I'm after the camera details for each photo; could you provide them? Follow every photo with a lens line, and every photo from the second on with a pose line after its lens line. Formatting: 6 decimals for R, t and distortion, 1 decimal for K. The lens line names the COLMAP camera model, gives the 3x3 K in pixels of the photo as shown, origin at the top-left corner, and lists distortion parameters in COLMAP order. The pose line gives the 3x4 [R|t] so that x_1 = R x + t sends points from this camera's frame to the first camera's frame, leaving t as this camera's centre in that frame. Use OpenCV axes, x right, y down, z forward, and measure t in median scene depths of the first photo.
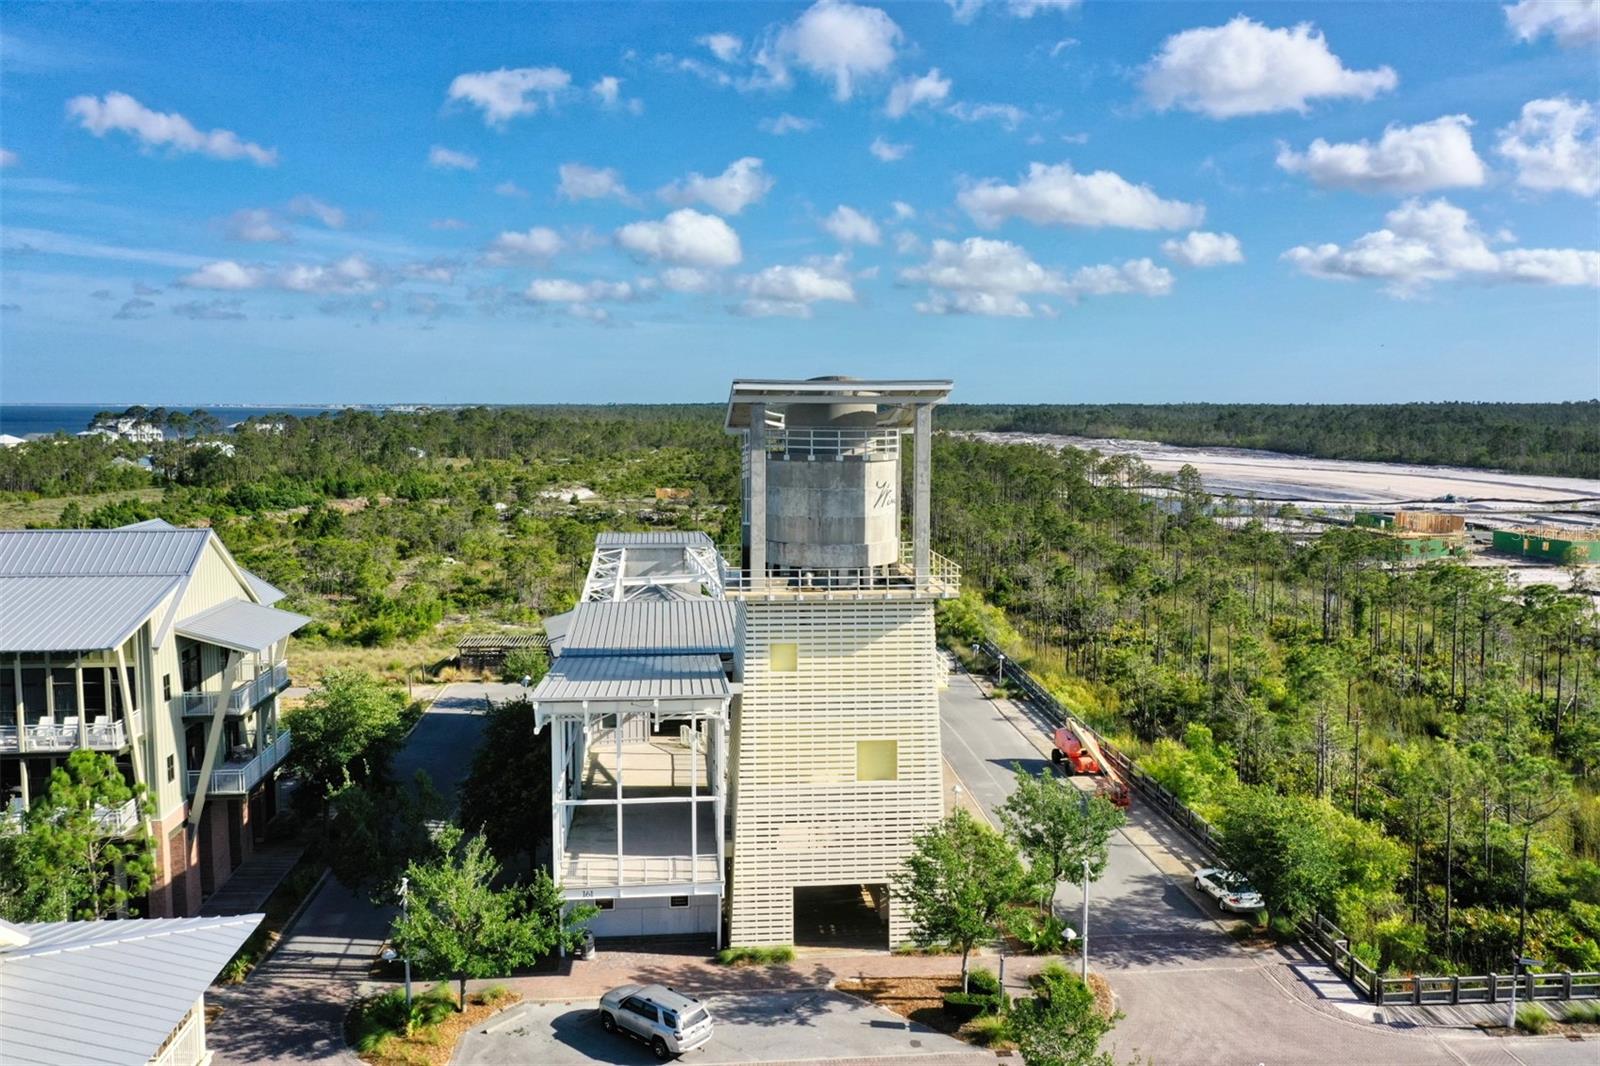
lens RADIAL K [[1269.5, 0, 805.0], [0, 1269.5, 540.5], [0, 0, 1]] dist [-0.004518, 0.013544]
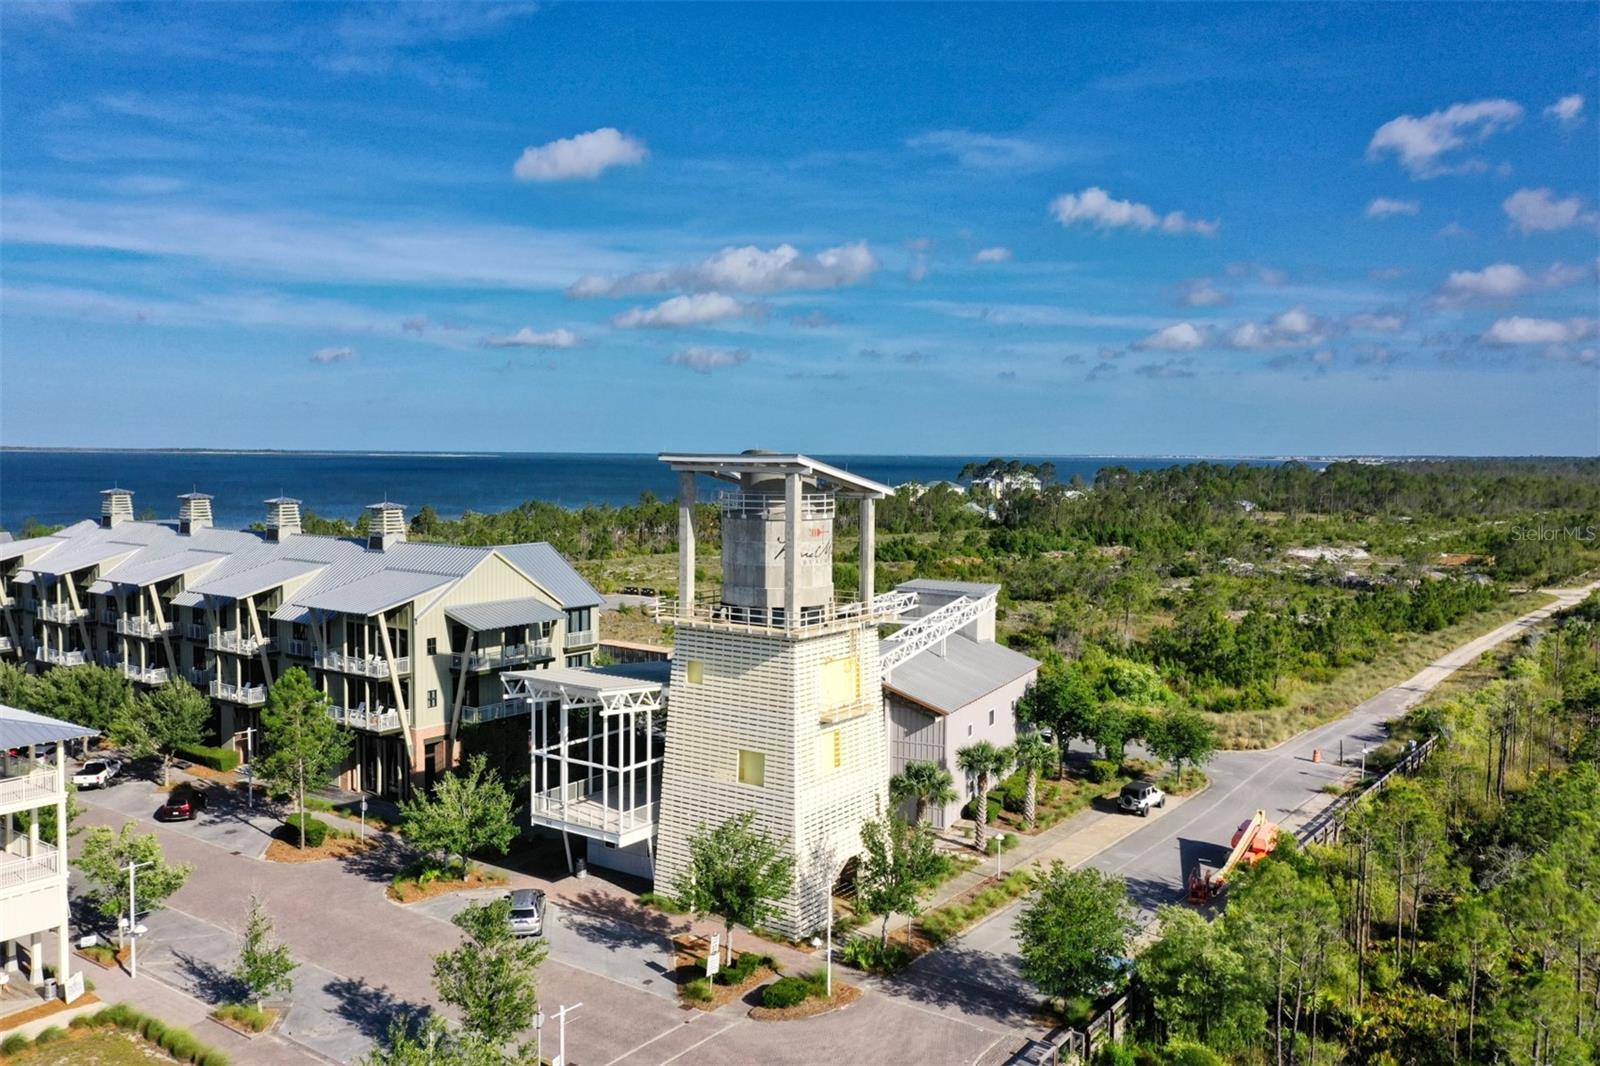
lens RADIAL K [[1269.5, 0, 805.6], [0, 1269.5, 526.8], [0, 0, 1]] dist [-0.004518, 0.013544]
pose [[0.748831, 0.040639, -0.661514, 0.855961], [-0.074555, 0.996948, -0.023149, -0.029776], [0.658554, 0.066654, 0.749576, 0.109622]]
